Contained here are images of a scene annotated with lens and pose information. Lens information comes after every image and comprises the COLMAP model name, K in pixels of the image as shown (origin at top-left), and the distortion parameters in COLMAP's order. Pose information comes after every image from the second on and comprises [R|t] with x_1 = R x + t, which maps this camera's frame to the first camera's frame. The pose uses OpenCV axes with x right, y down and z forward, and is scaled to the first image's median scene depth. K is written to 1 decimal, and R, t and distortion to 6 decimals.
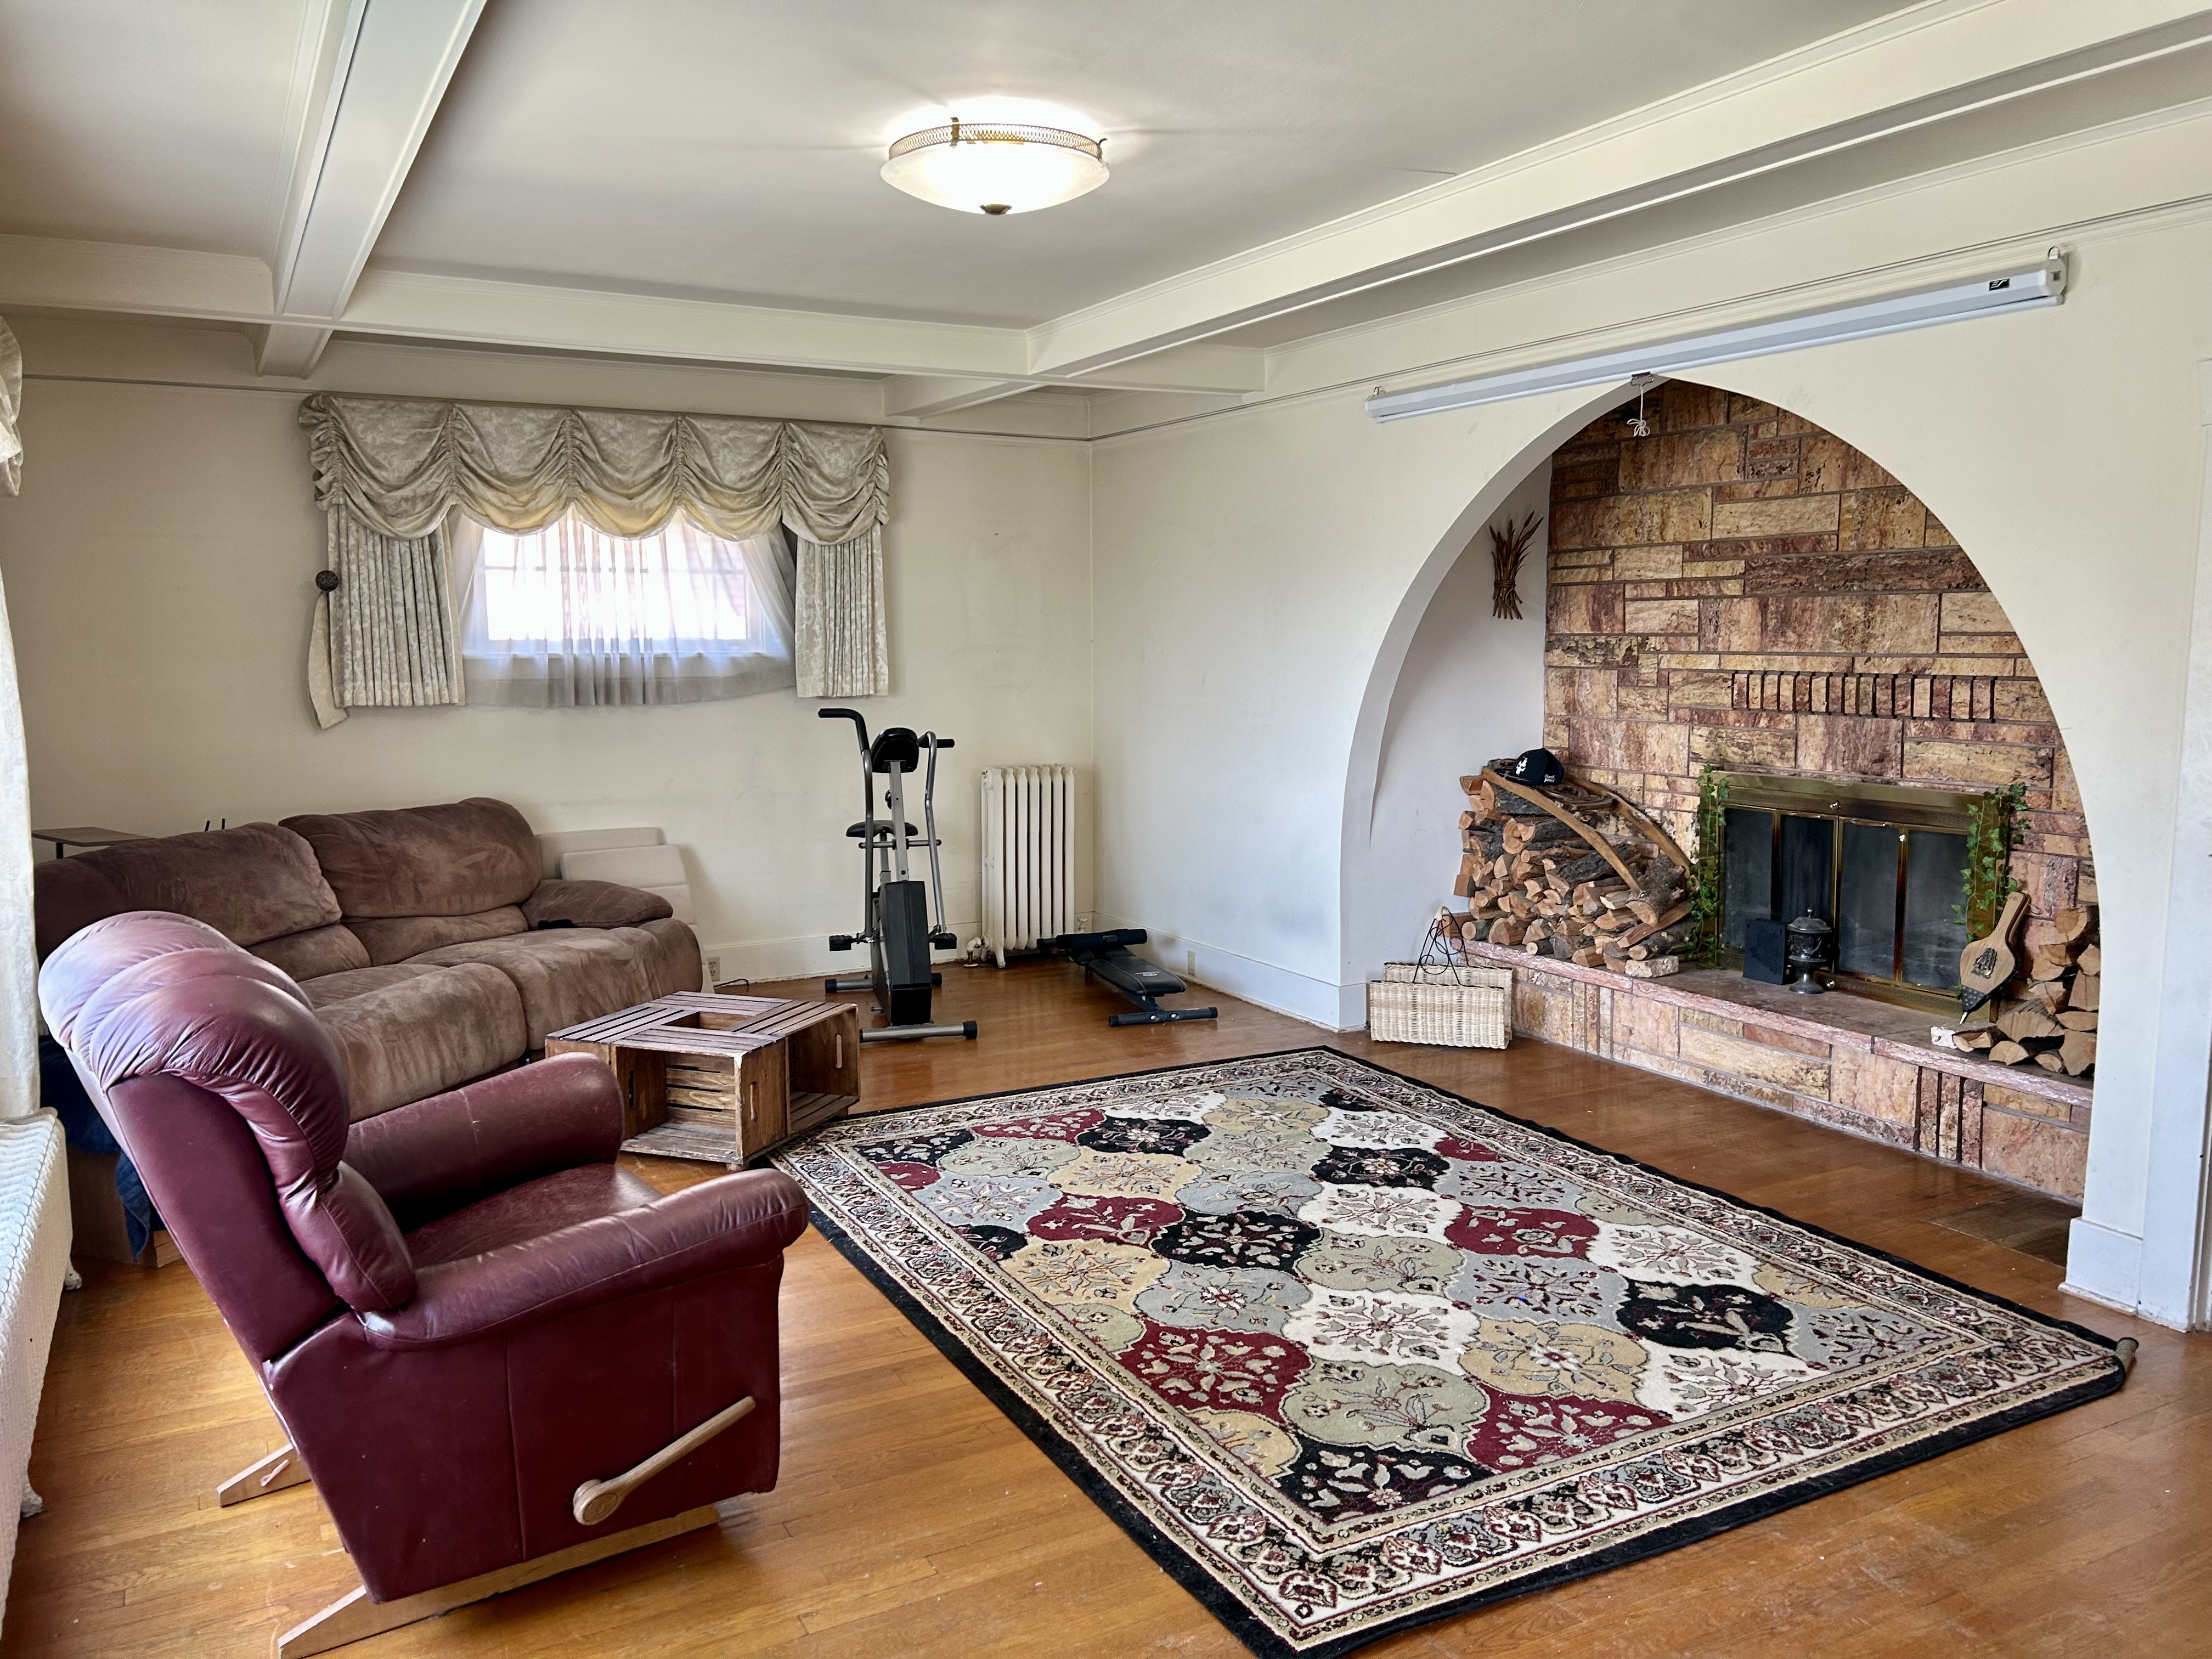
lens RADIAL K [[1663.0, 0, 1104.7], [0, 1663.0, 827.7], [0, 0, 1]] dist [0.012680, 0.002395]
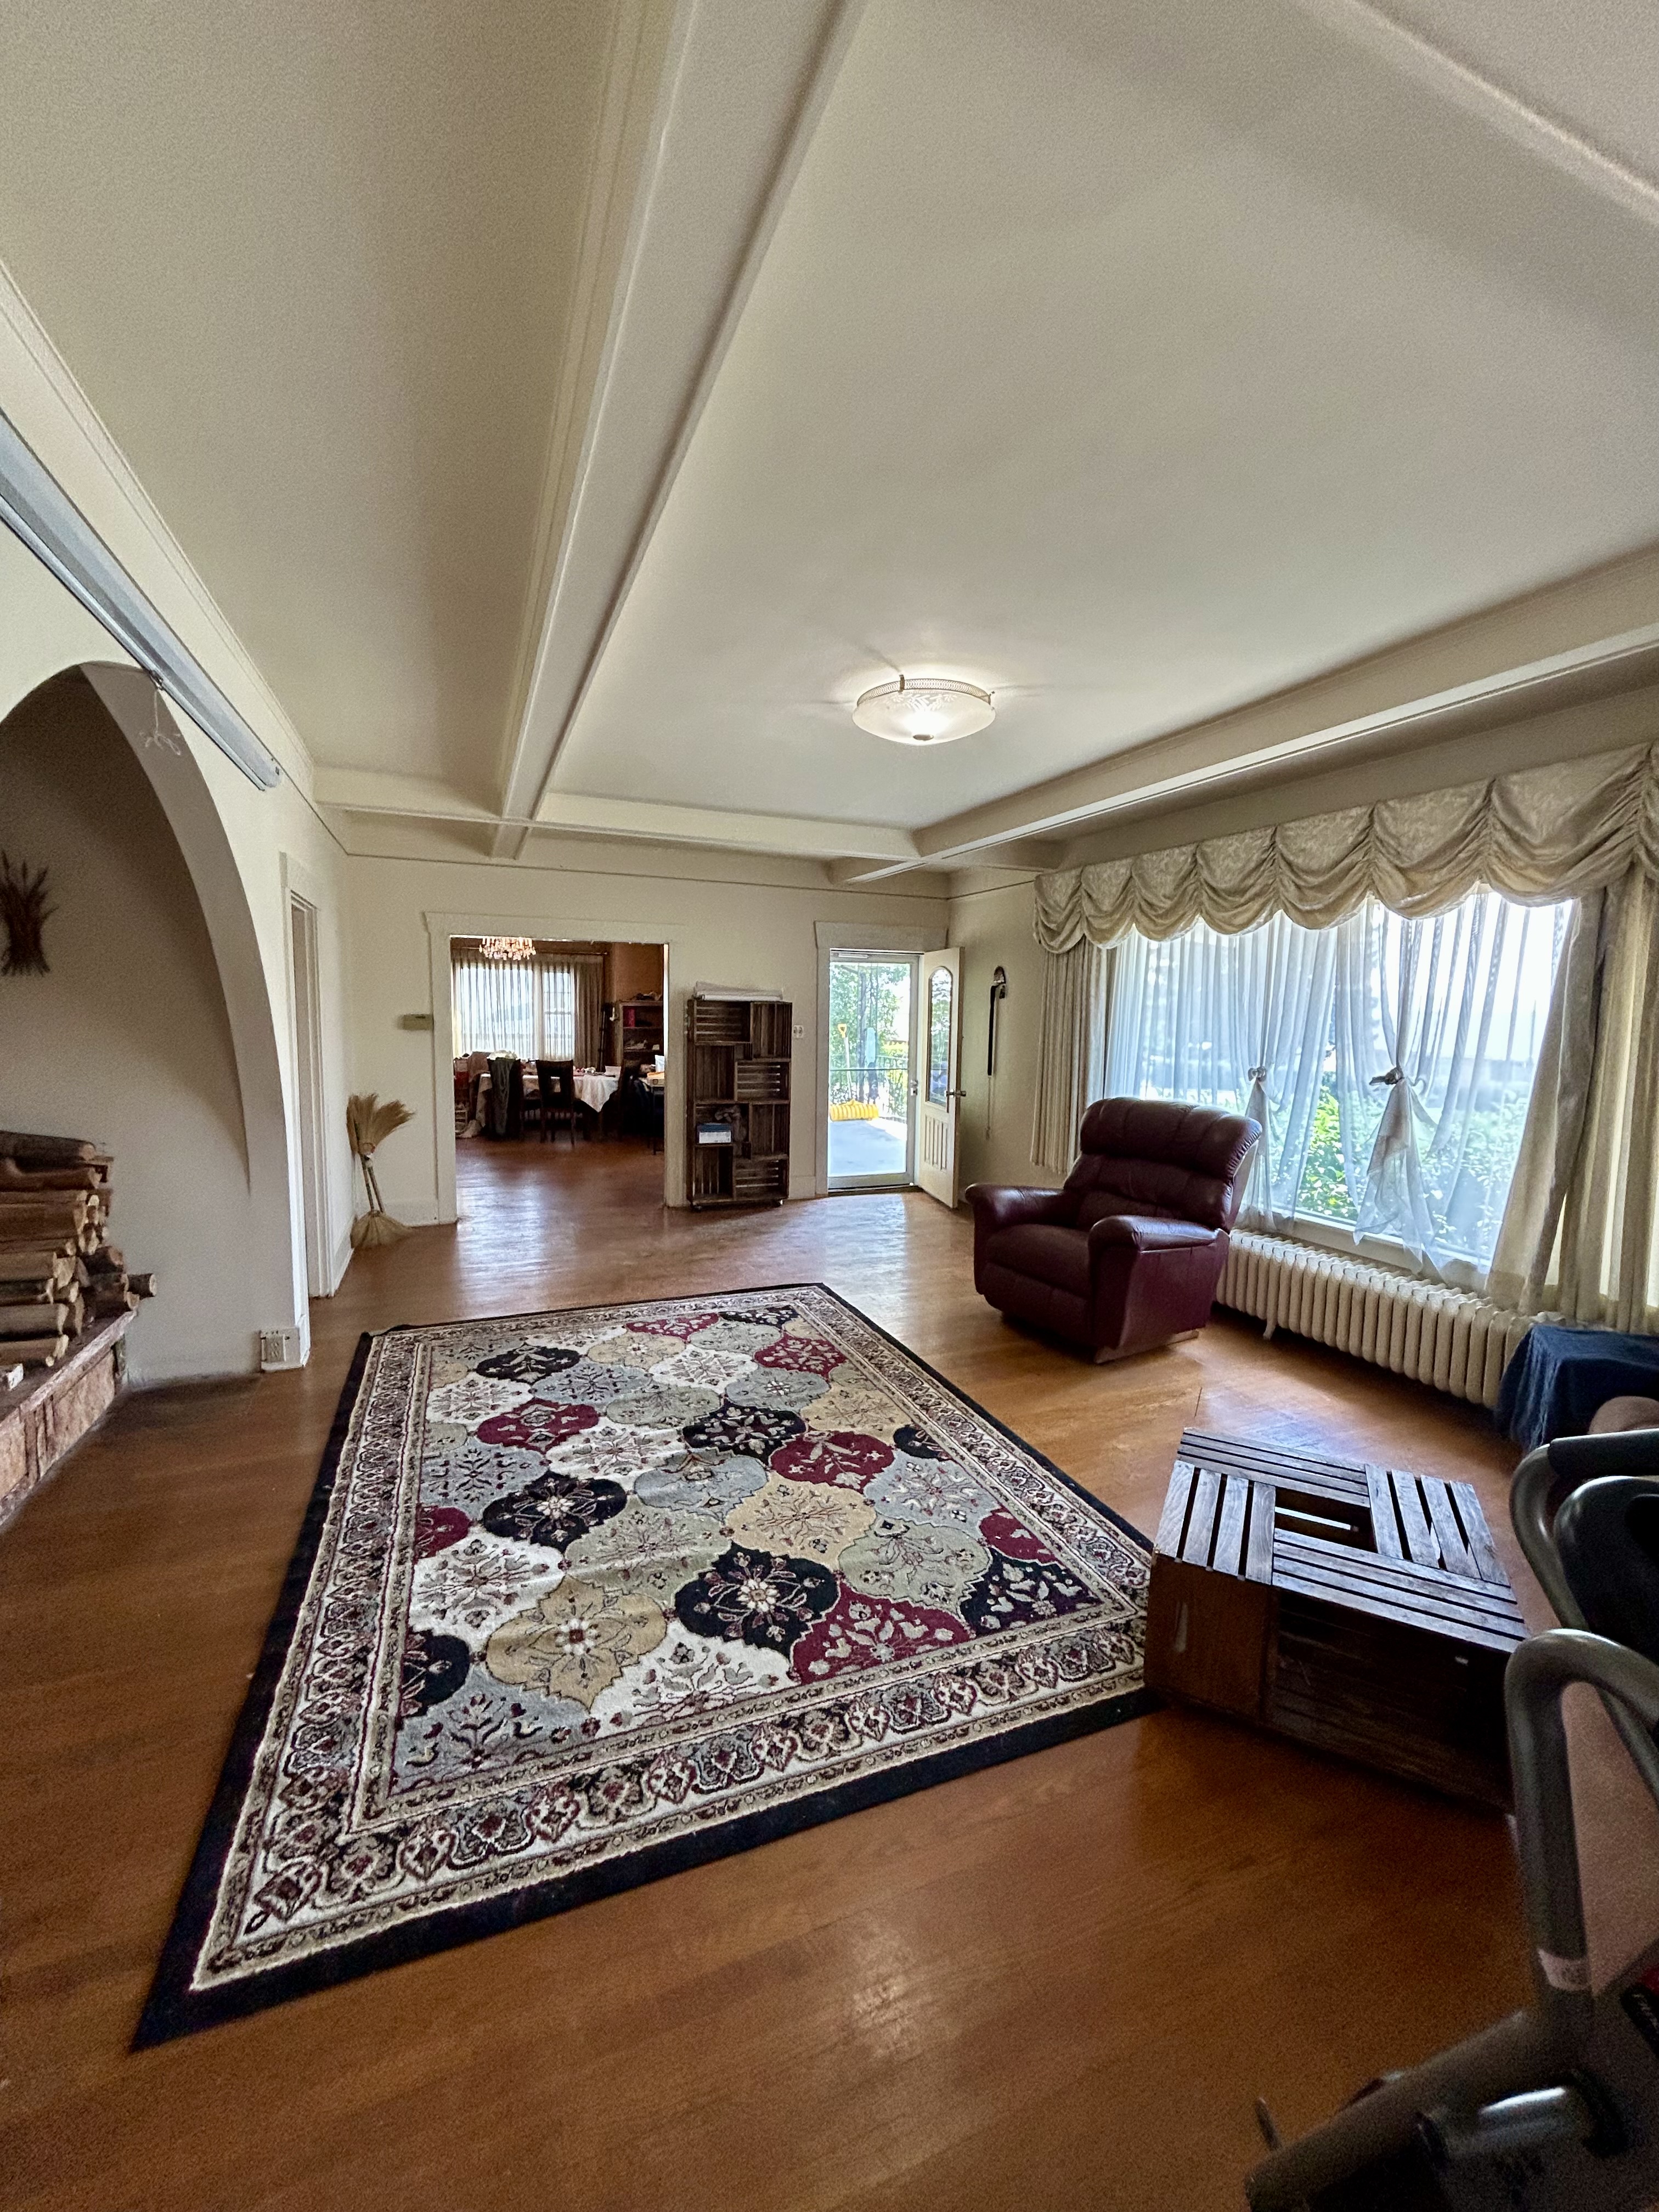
lens RADIAL K [[889.0, 0, 825.4], [0, 889.0, 1107.4], [0, 0, 1]] dist [-0.003343, 0.000068]
pose [[-0.993419, -0.025741, 0.111603, -0.063810], [0.000205, 0.974017, 0.226474, -0.183880], [-0.114533, 0.225006, -0.967602, 1.619367]]
